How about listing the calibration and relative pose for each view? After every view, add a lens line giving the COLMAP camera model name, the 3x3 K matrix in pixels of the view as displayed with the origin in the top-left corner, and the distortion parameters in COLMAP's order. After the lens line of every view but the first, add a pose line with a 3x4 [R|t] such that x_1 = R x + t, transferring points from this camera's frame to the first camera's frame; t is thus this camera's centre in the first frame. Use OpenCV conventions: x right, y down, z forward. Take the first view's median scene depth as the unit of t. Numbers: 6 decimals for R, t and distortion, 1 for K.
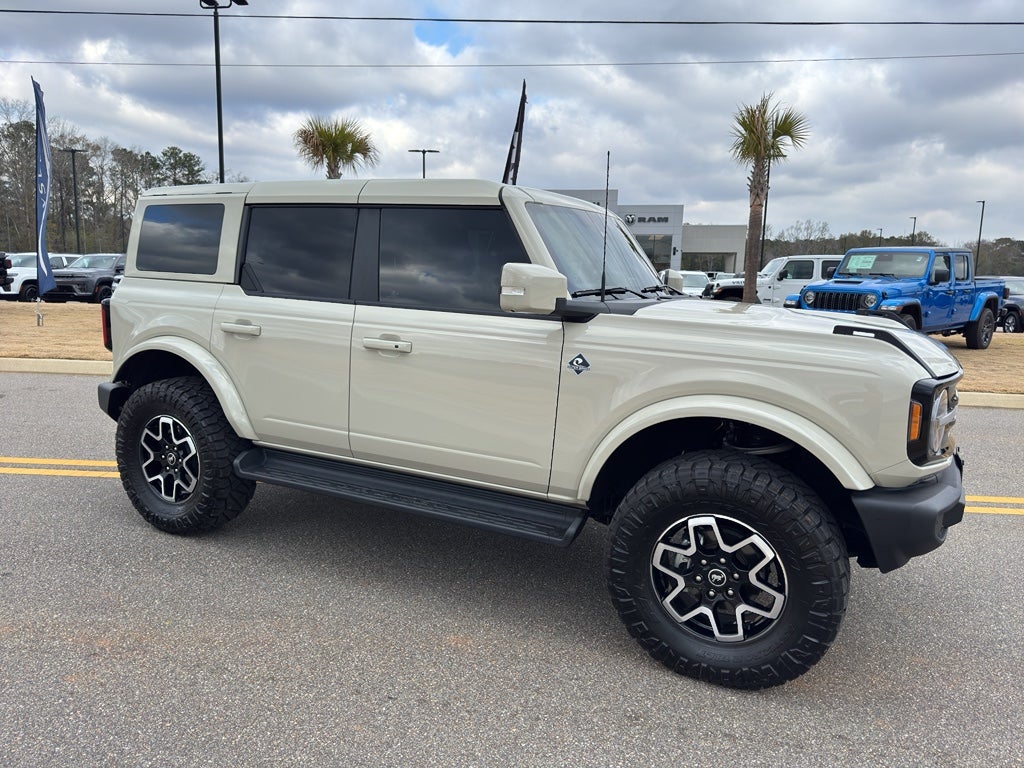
lens RADIAL K [[739.9, 0, 525.4], [0, 739.9, 384.8], [0, 0, 1]] dist [0.014677, -0.007175]
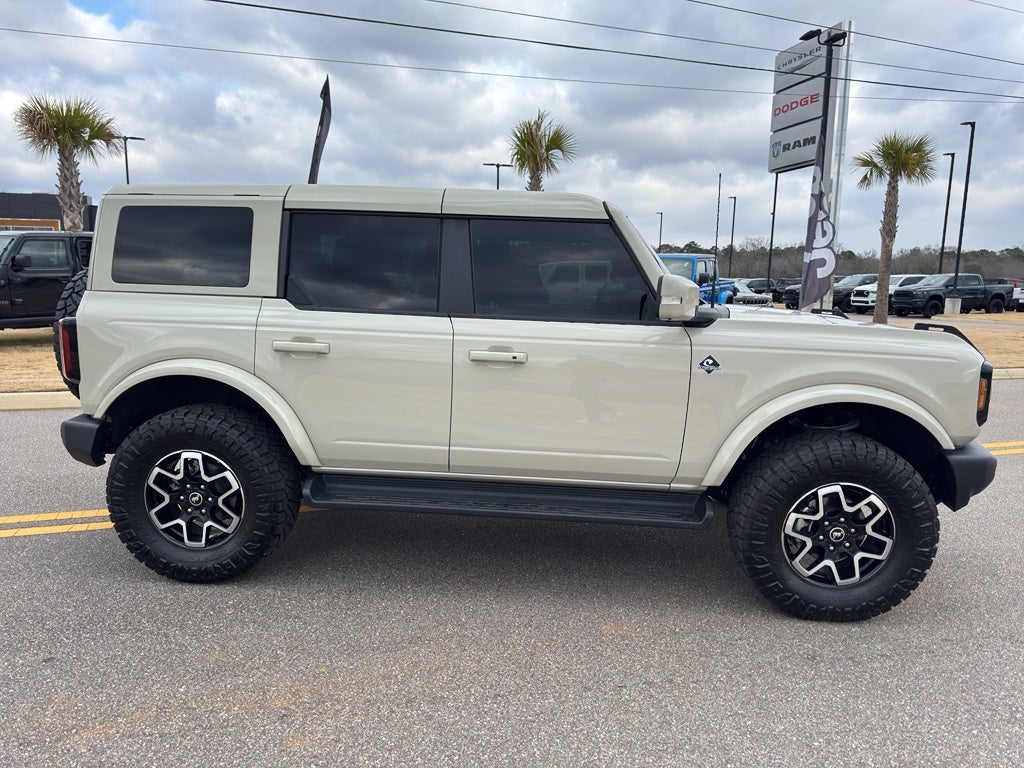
lens RADIAL K [[735.7, 0, 516.7], [0, 735.7, 406.9], [0, 0, 1]] dist [0.047312, -0.058108]
pose [[0.925723, -0.073218, 0.371048, -0.473069], [0.062975, 0.997227, 0.039665, -0.020643], [-0.372923, -0.013352, 0.927766, 0.052289]]
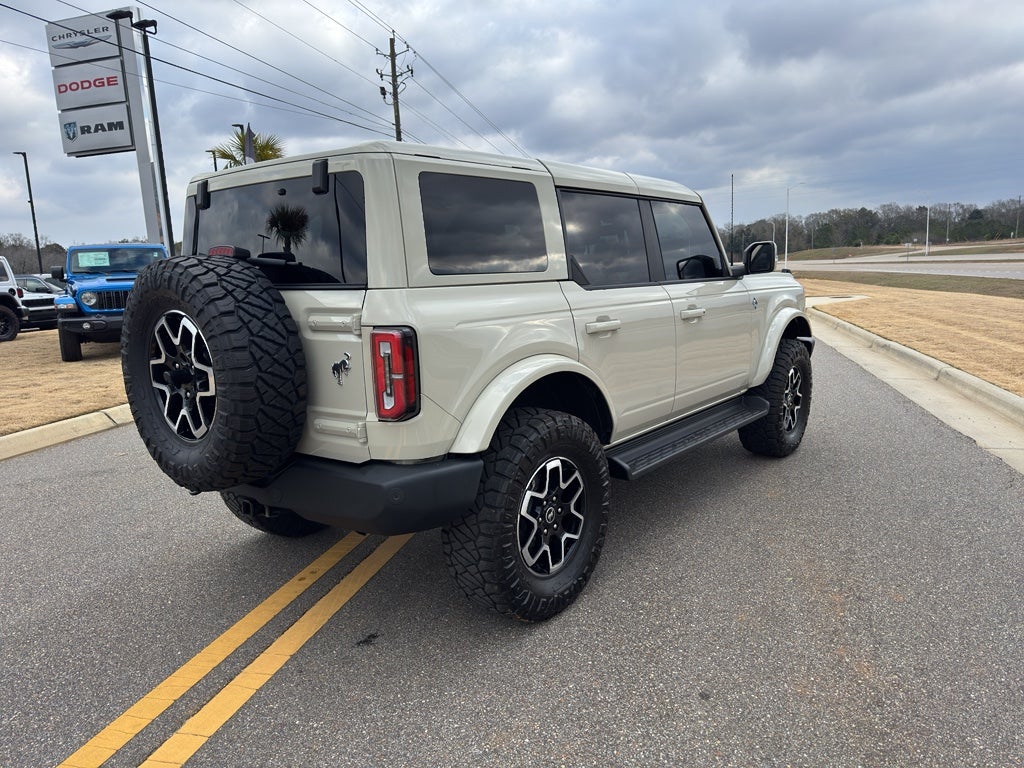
lens RADIAL K [[748.2, 0, 523.2], [0, 748.2, 384.5], [0, 0, 1]] dist [0.047730, -0.057323]
pose [[0.166847, -0.191880, 0.967132, -1.279356], [0.195917, 0.967774, 0.158209, -0.167634], [-0.966322, 0.163081, 0.199063, 0.908474]]
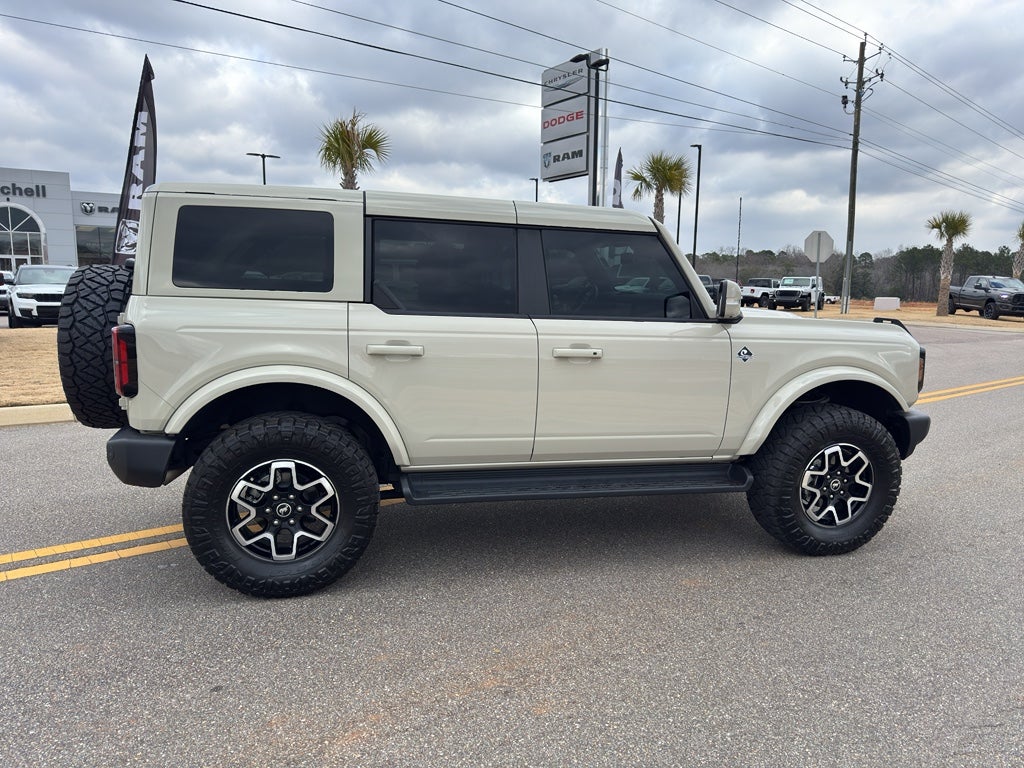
lens RADIAL K [[737.7, 0, 518.5], [0, 737.7, 391.5], [0, 0, 1]] dist [0.082122, -0.091350]
pose [[0.743183, -0.108198, 0.660282, -0.879014], [0.100006, 0.993716, 0.050276, -0.054004], [-0.661572, 0.028668, 0.749333, 0.192324]]
